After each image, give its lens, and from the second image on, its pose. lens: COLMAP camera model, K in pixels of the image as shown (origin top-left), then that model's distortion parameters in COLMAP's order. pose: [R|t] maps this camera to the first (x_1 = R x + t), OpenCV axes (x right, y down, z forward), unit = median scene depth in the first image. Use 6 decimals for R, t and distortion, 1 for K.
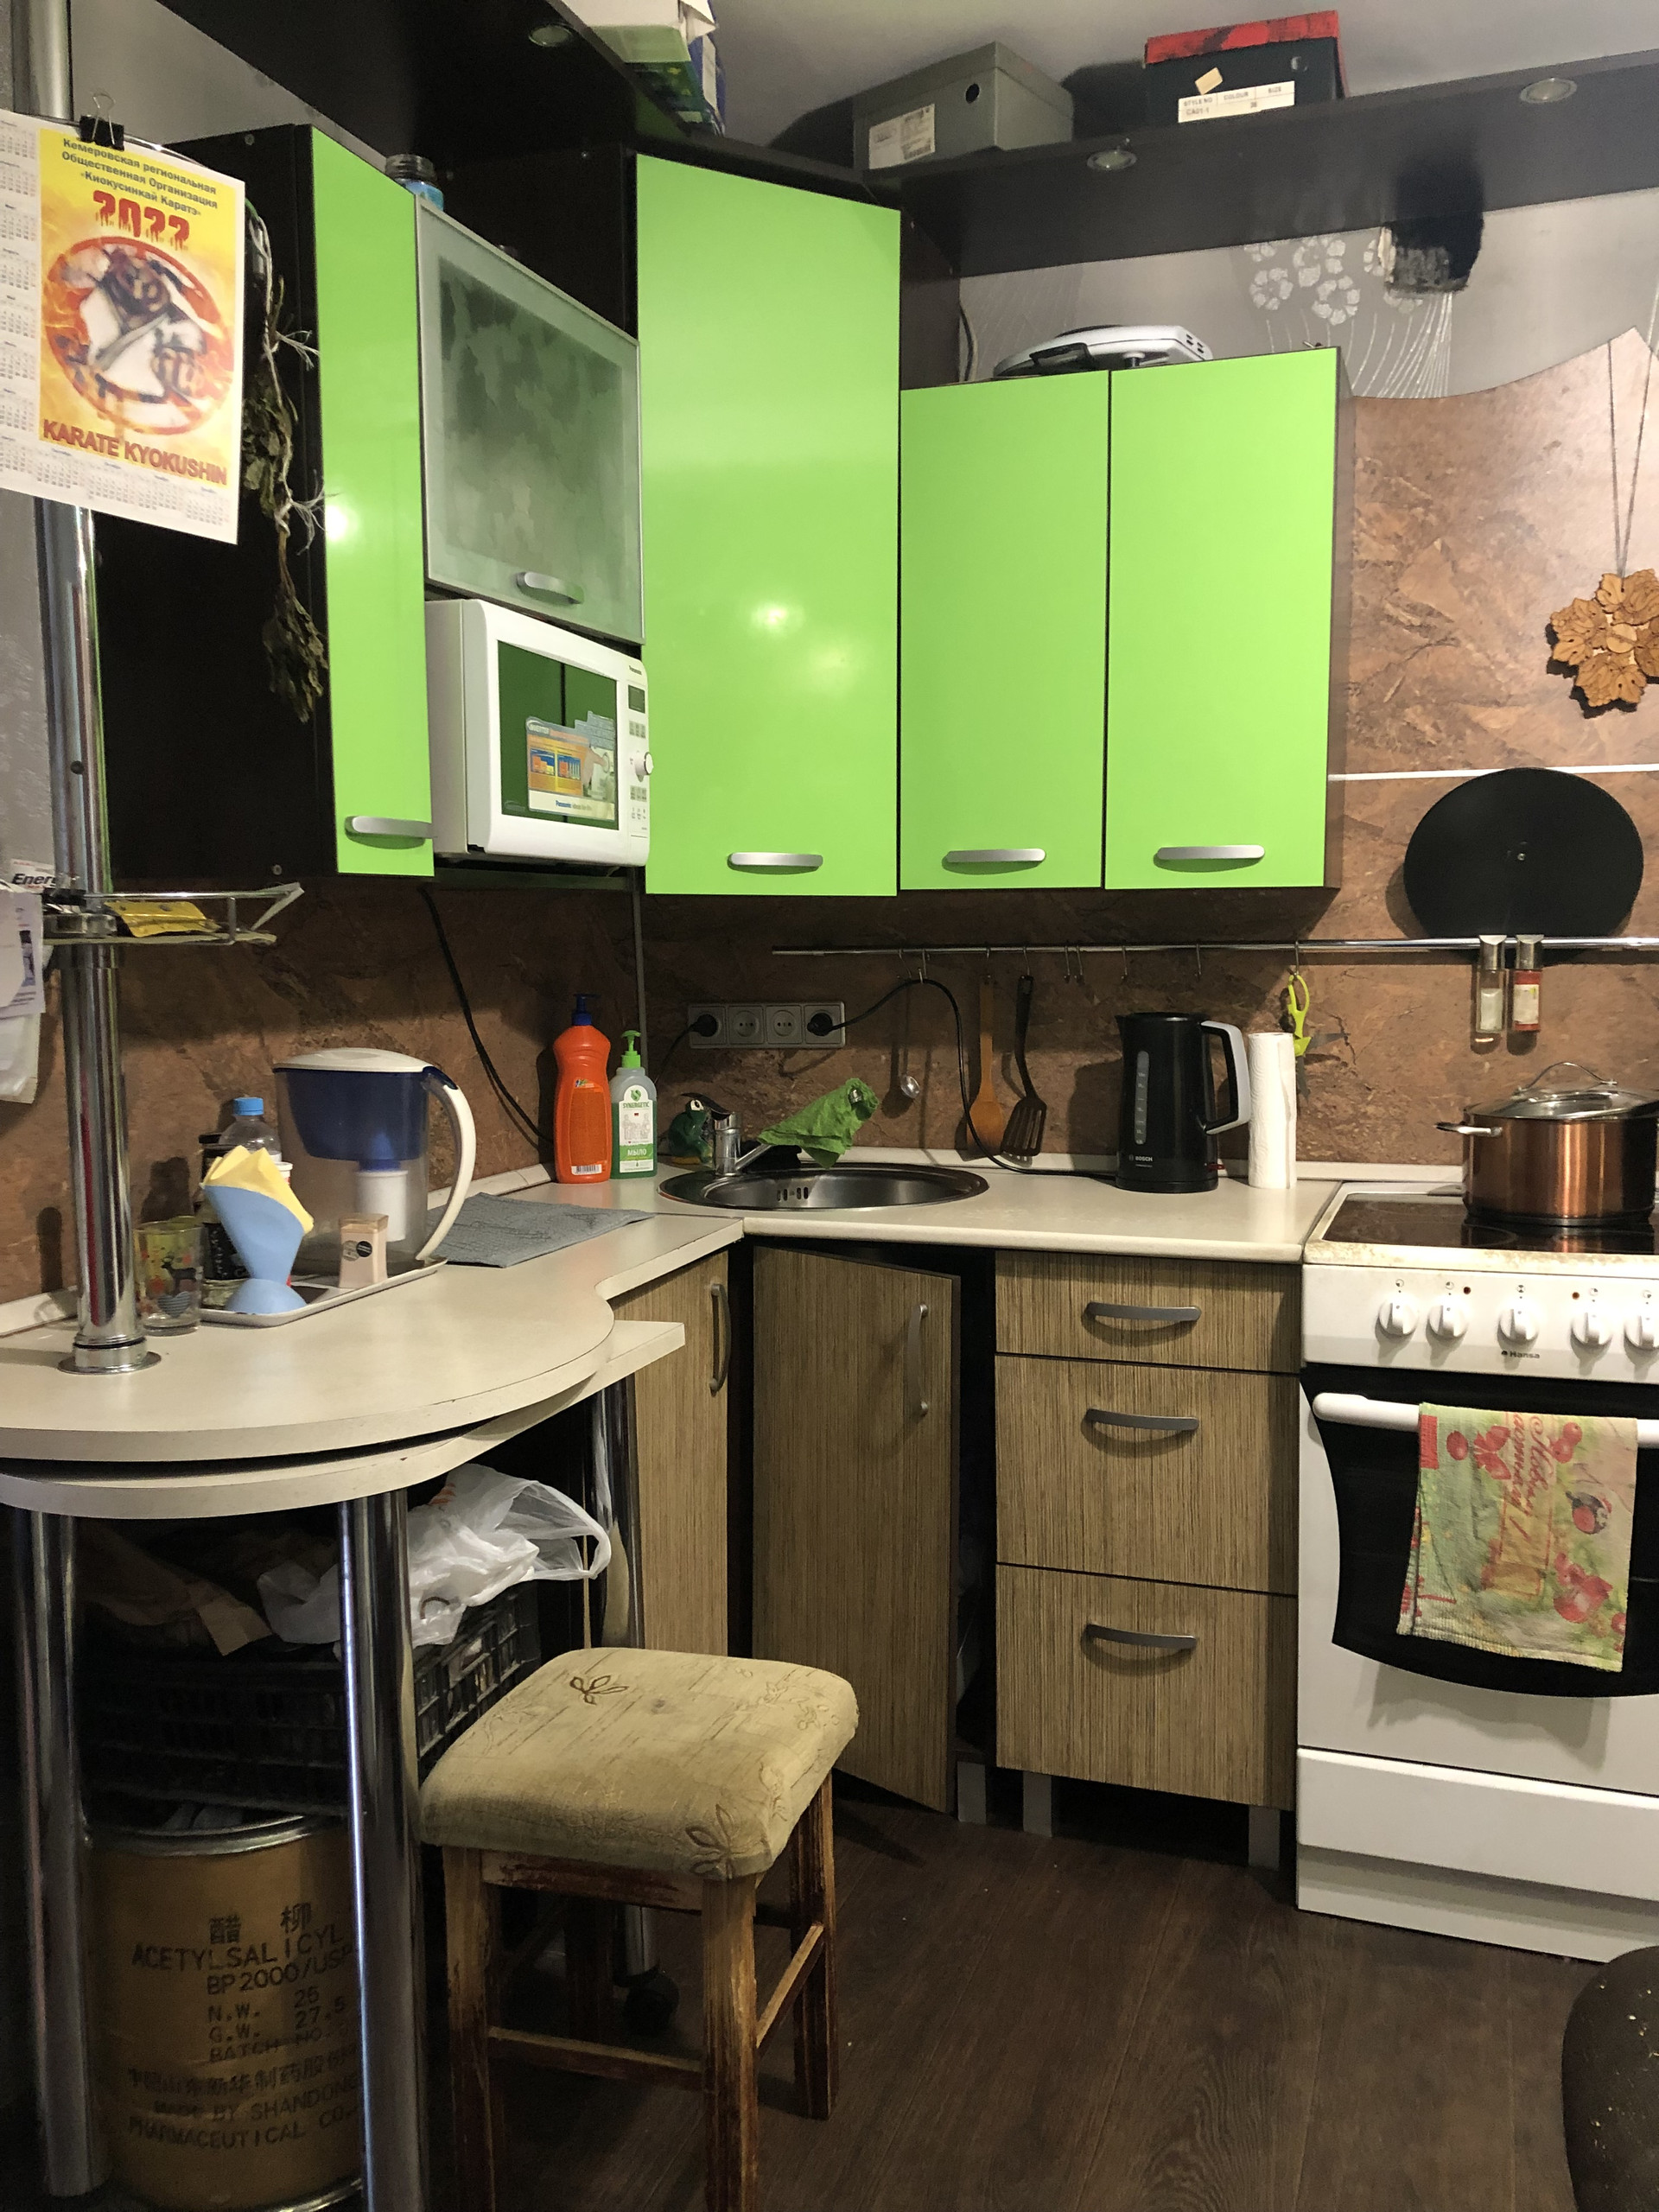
lens RADIAL K [[1804.5, 0, 850.3], [0, 1804.5, 1116.8], [0, 0, 1]] dist [0.037996, 0.000827]
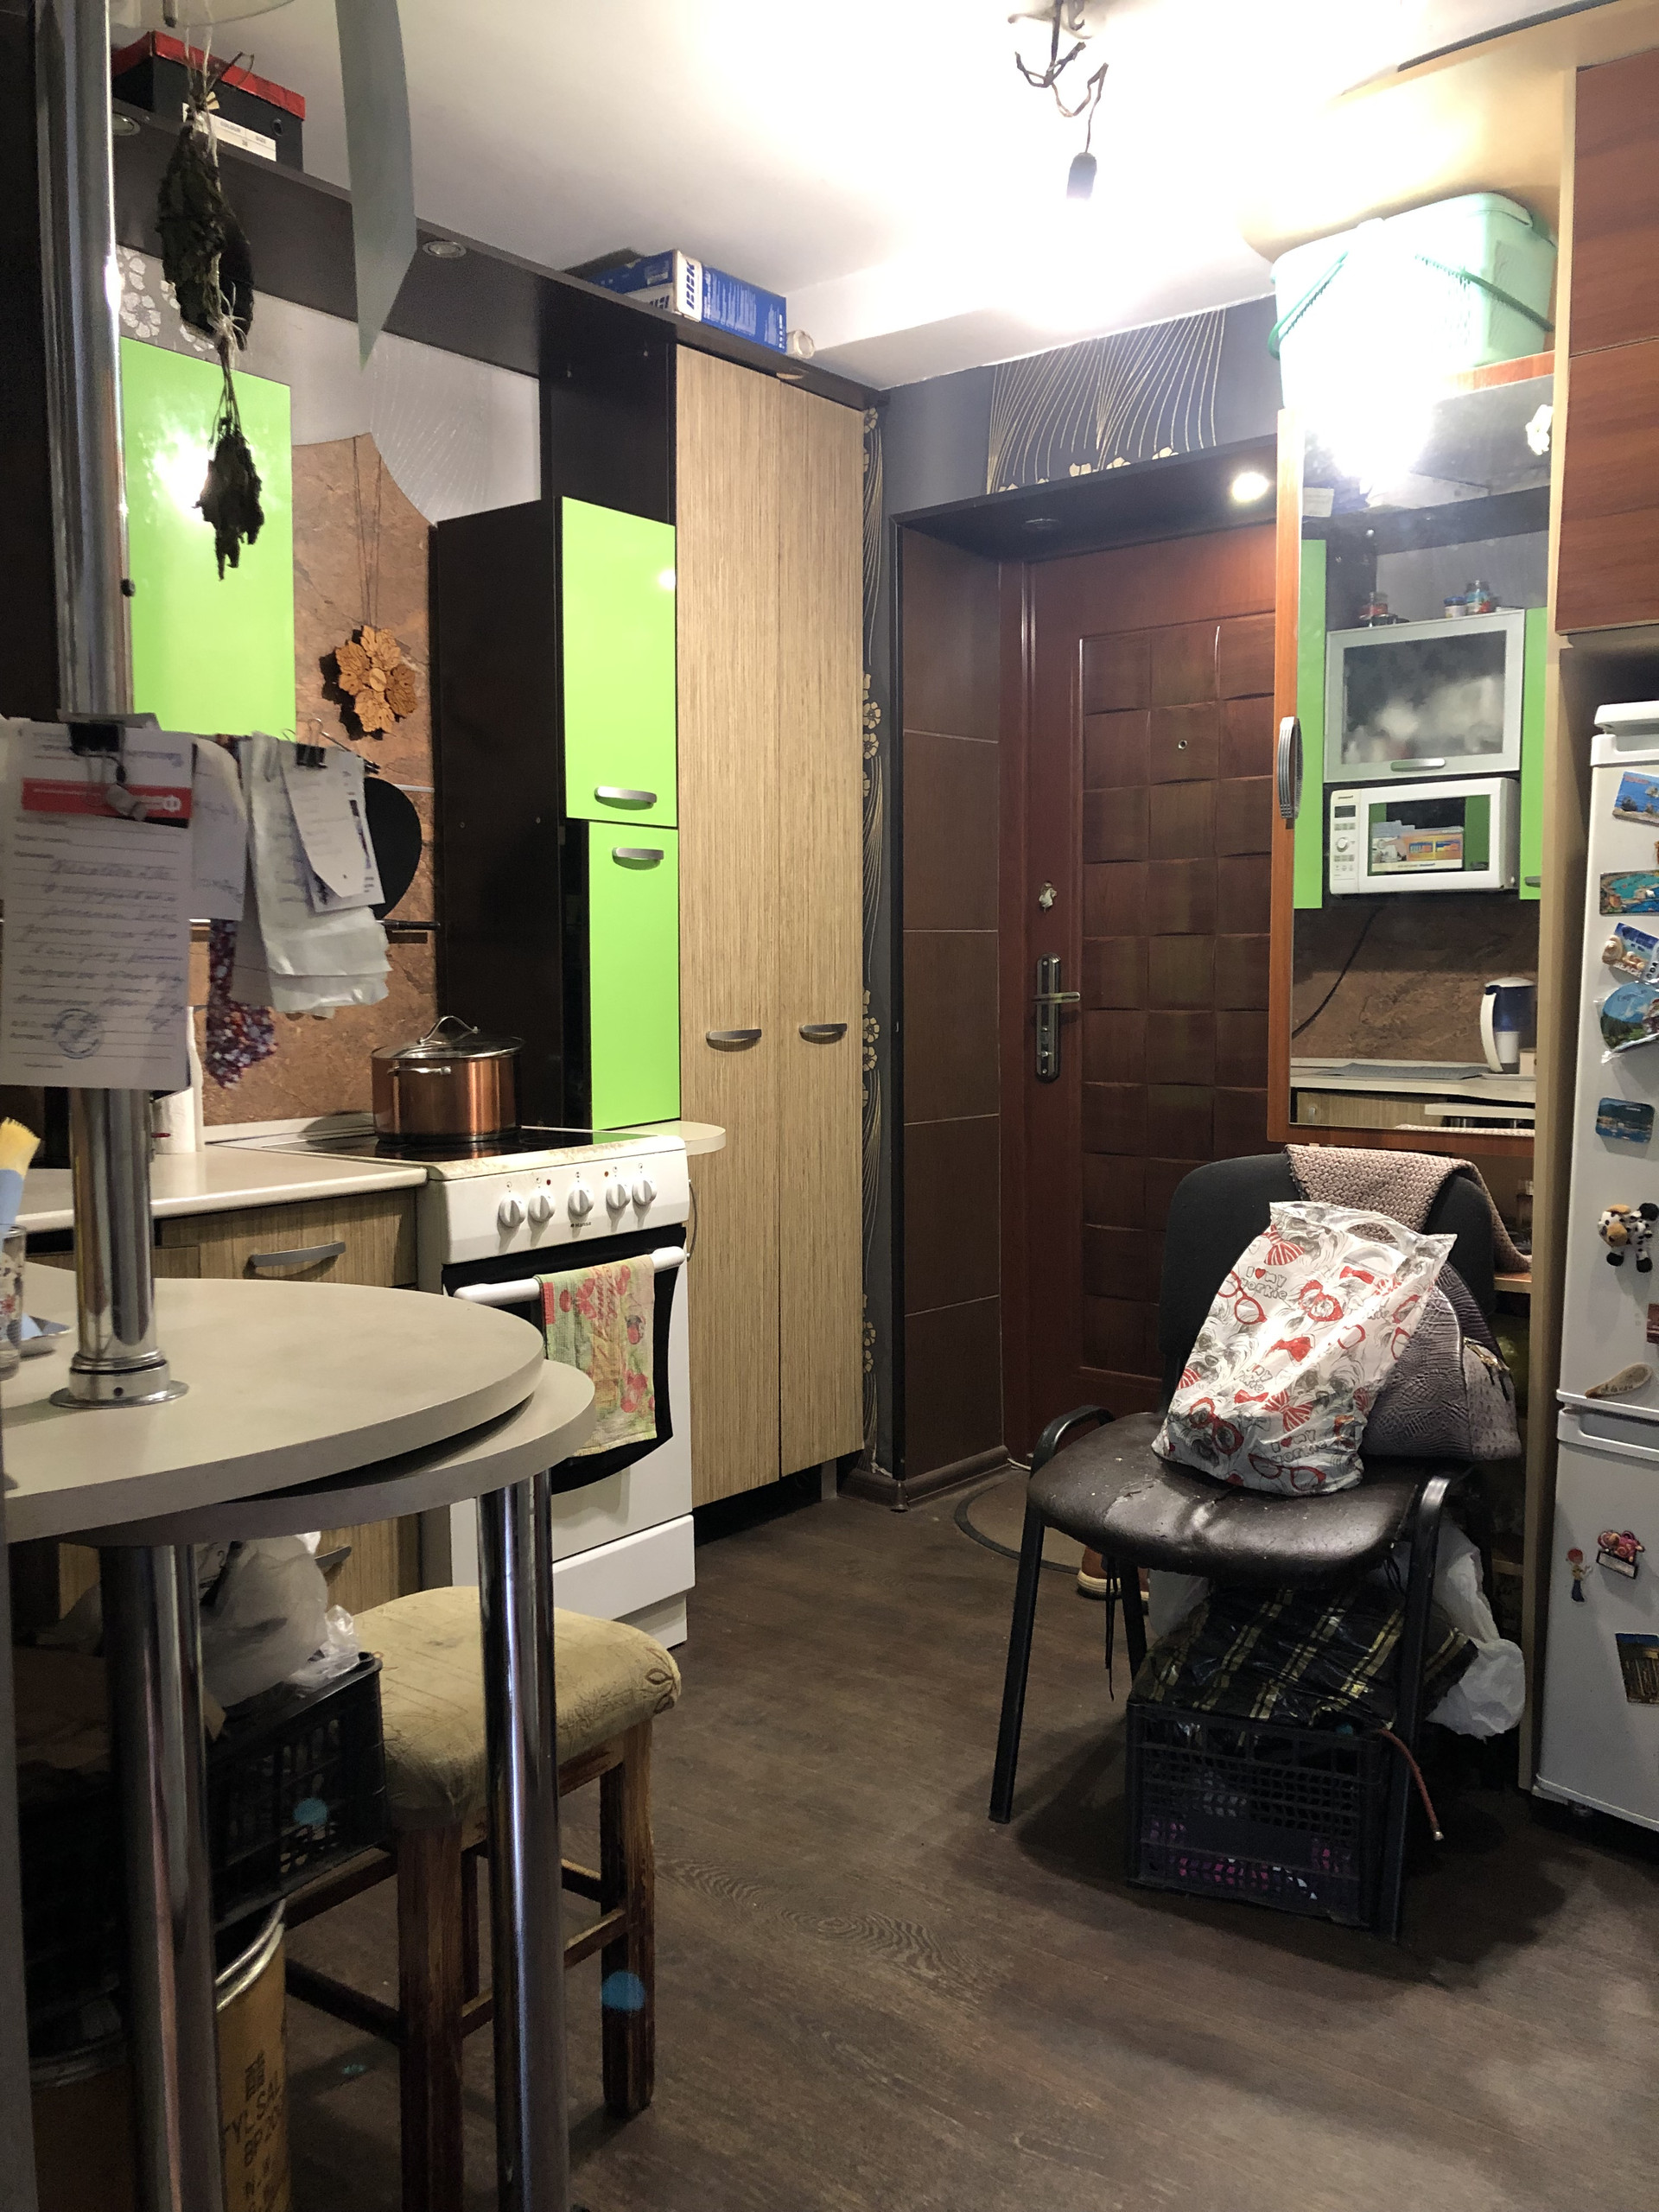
lens RADIAL K [[1804.5, 0, 850.3], [0, 1804.5, 1116.8], [0, 0, 1]] dist [0.037996, 0.000827]
pose [[0.358861, -0.080488, 0.929914, -0.763983], [0.108393, 0.993128, 0.044129, 0.017267], [-0.927076, 0.084960, 0.365119, 0.334170]]
